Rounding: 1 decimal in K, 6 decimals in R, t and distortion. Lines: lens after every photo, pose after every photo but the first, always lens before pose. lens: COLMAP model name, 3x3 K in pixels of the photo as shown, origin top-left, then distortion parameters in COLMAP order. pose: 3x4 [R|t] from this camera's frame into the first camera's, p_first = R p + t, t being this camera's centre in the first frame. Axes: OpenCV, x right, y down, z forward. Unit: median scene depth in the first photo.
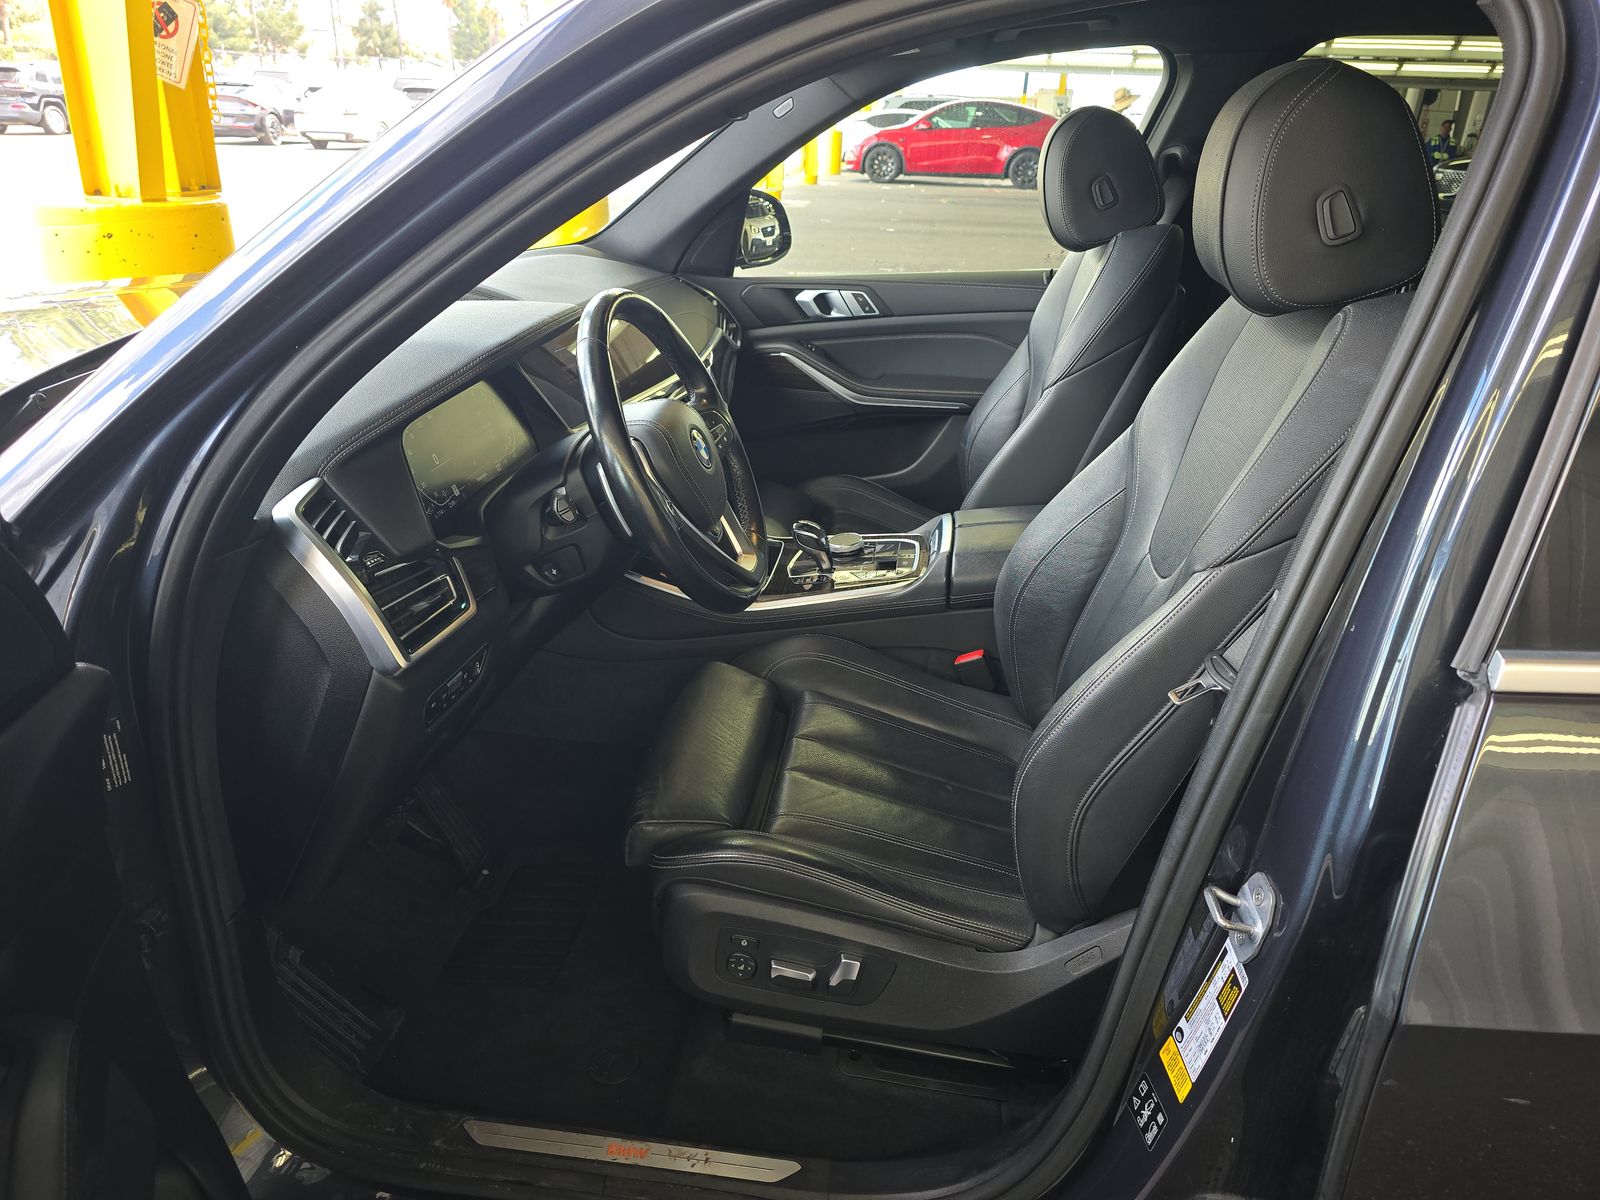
lens RADIAL K [[1035.4, 0, 793.2], [0, 1035.4, 605.0], [0, 0, 1]] dist [0.020428, -0.049766]
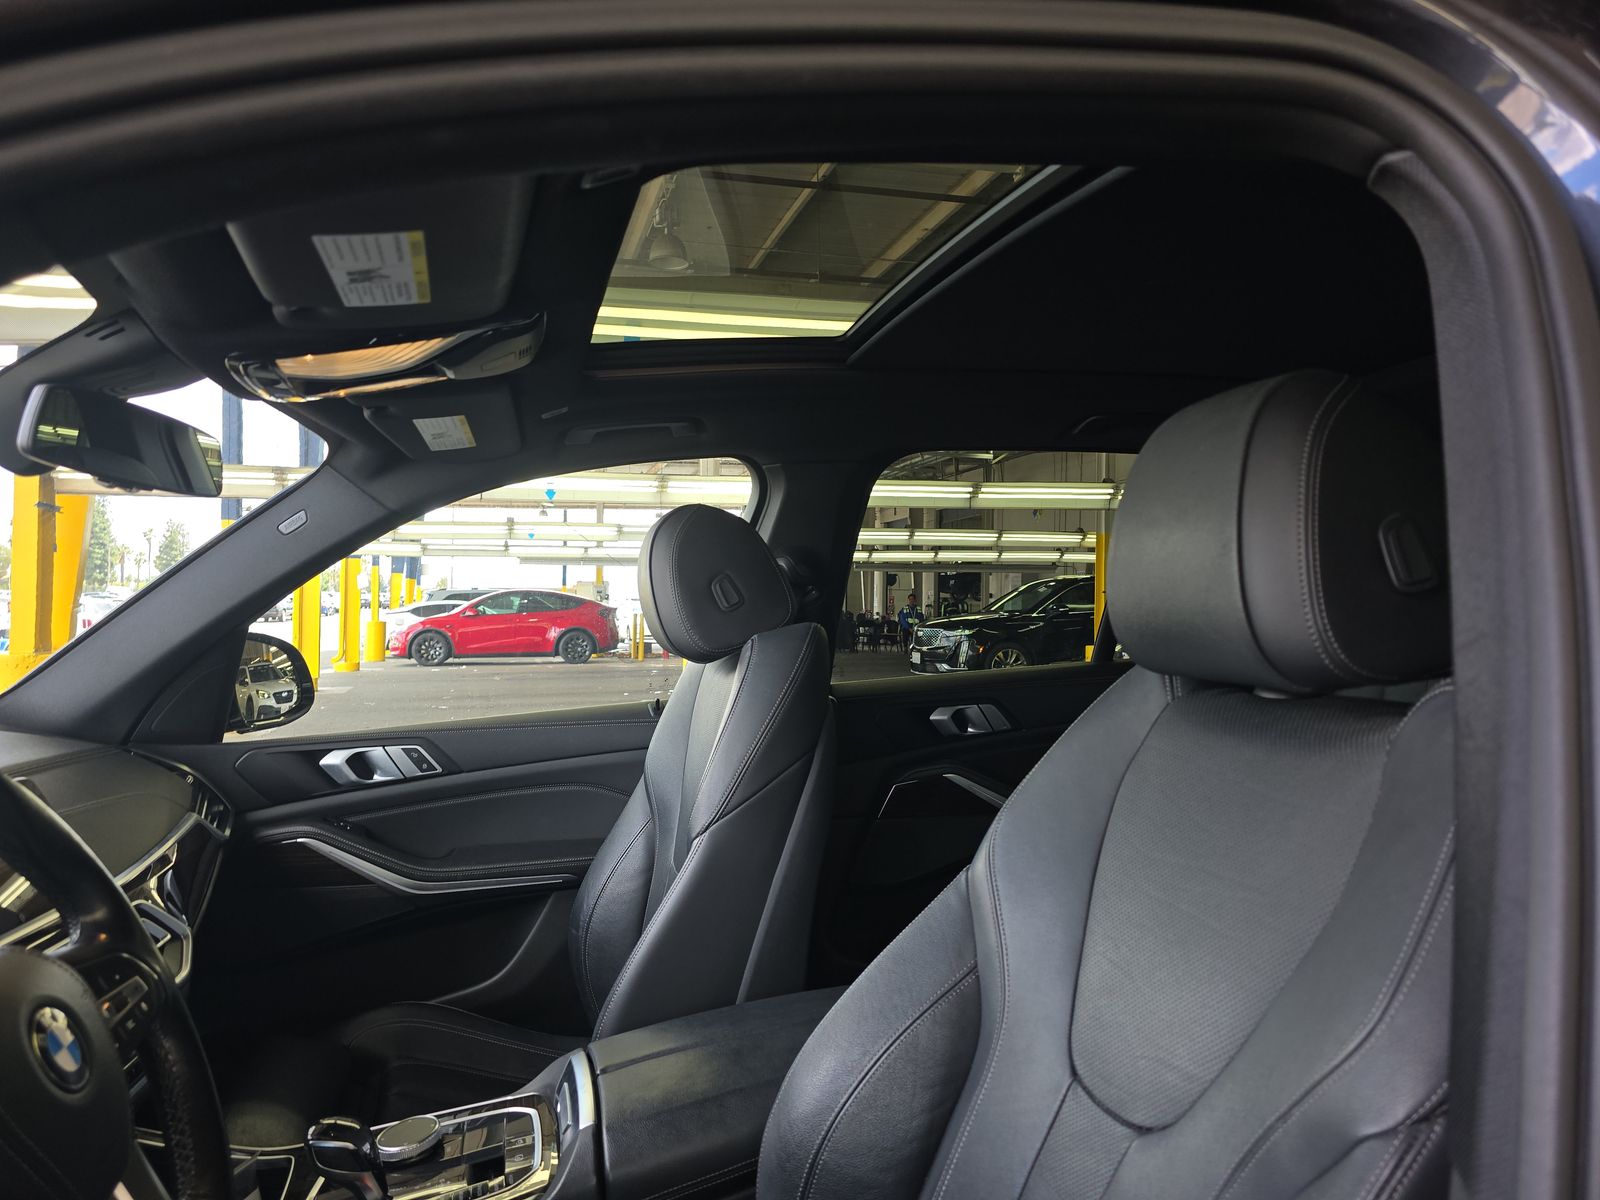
lens RADIAL K [[1053.1, 0, 807.2], [0, 1053.1, 608.6], [0, 0, 1]] dist [0.032468, -0.001773]
pose [[0.911596, -0.028615, 0.410090, 0.012471], [0.198606, 0.904085, -0.378400, -0.042497], [-0.359928, 0.426394, 0.829843, 0.210776]]
